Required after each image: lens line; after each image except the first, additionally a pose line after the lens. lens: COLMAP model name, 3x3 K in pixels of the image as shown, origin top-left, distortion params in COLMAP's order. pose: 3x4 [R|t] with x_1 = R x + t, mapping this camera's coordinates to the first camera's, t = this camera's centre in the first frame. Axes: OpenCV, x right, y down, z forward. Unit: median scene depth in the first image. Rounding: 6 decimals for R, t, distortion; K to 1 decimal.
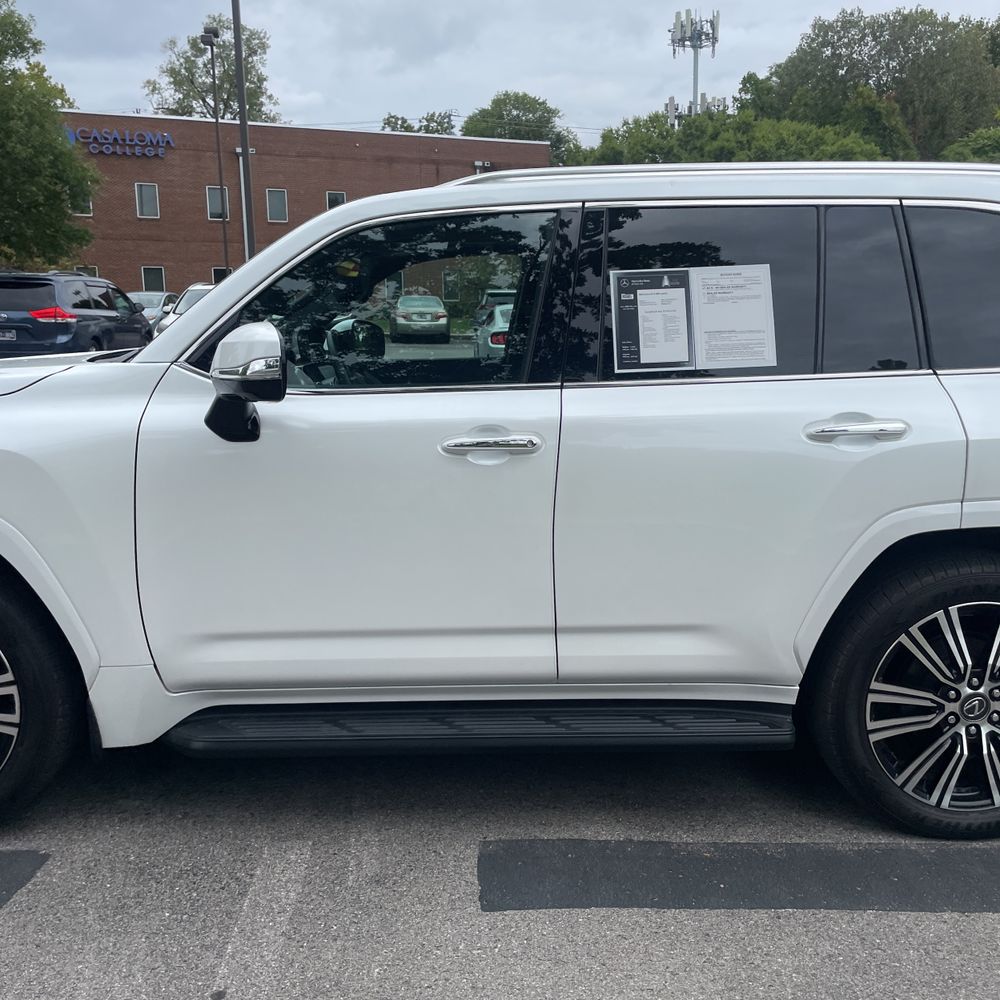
lens RADIAL K [[1022.4, 0, 507.9], [0, 1022.4, 474.4], [0, 0, 1]] dist [0.093507, -0.141320]
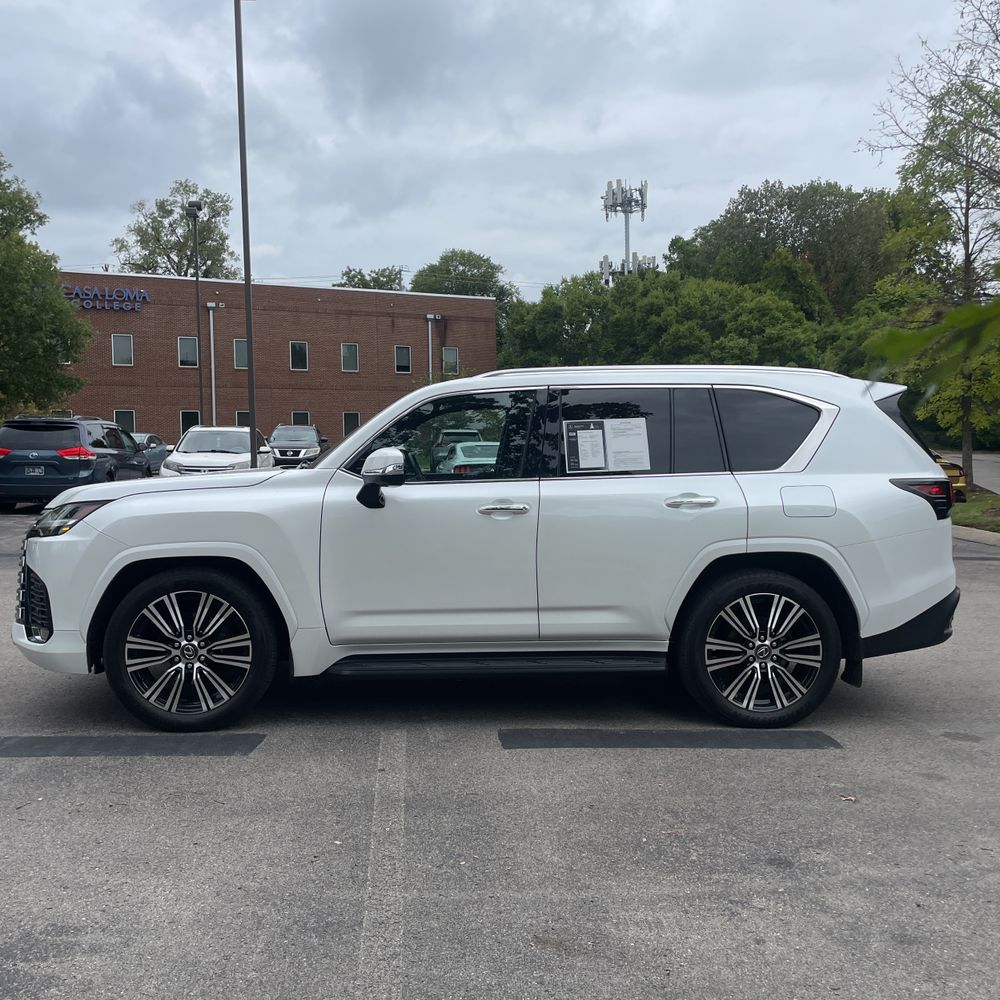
lens RADIAL K [[1021.5, 0, 489.1], [0, 1021.5, 451.2], [0, 0, 1]] dist [0.098073, -0.132758]
pose [[0.999348, -0.002409, 0.036018, -0.019795], [0.008011, 0.987692, -0.156207, 0.028517], [-0.035198, 0.156393, 0.987068, -0.160453]]
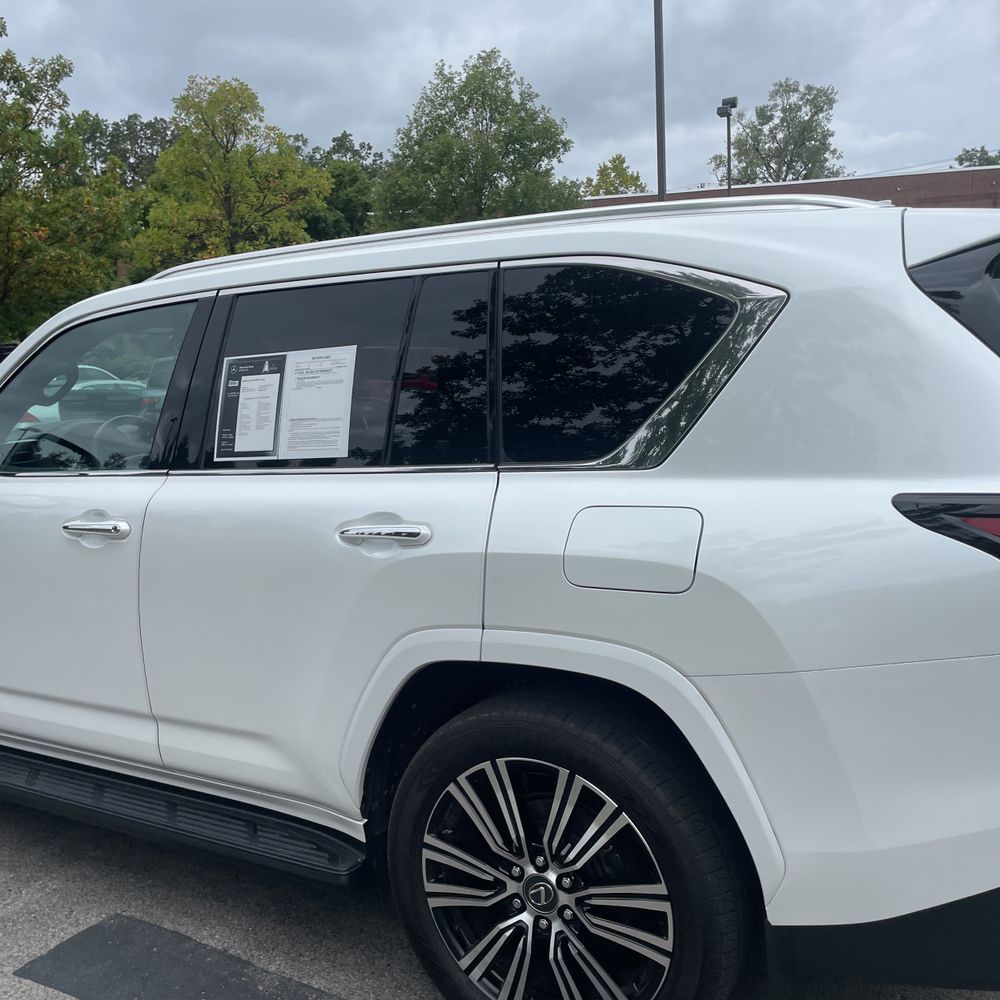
lens RADIAL K [[990.6, 0, 500.2], [0, 990.6, 489.5], [0, 0, 1]] dist [0.163540, -0.244271]
pose [[0.848926, 0.031363, -0.527581, 0.152030], [-0.049442, 0.998573, -0.020195, -0.011970], [0.526194, 0.043229, 0.849265, 0.059783]]
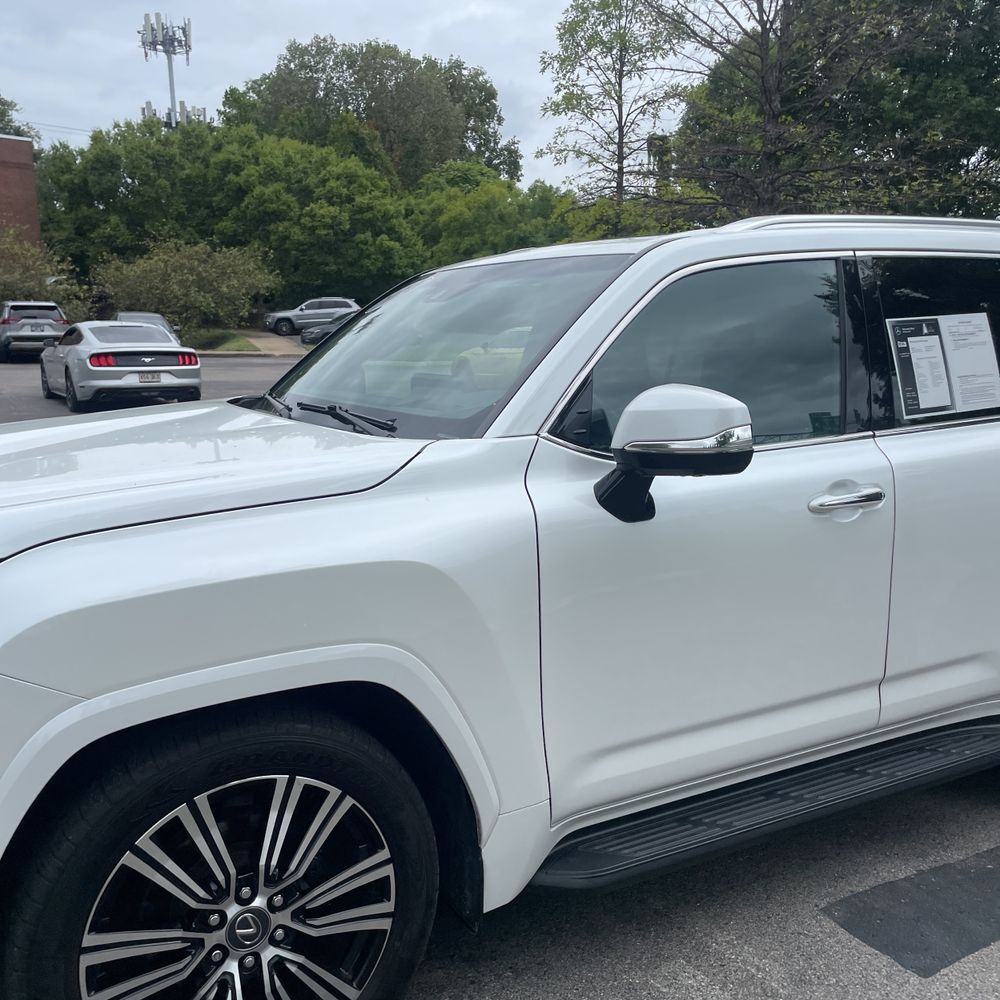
lens RADIAL K [[1021.5, 0, 495.7], [0, 1021.5, 482.3], [0, 0, 1]] dist [0.083949, -0.118304]
pose [[0.886216, -0.073414, 0.457418, -0.131106], [0.075429, 0.997054, 0.013885, -0.014719], [-0.457090, 0.022197, 0.889143, 0.049840]]
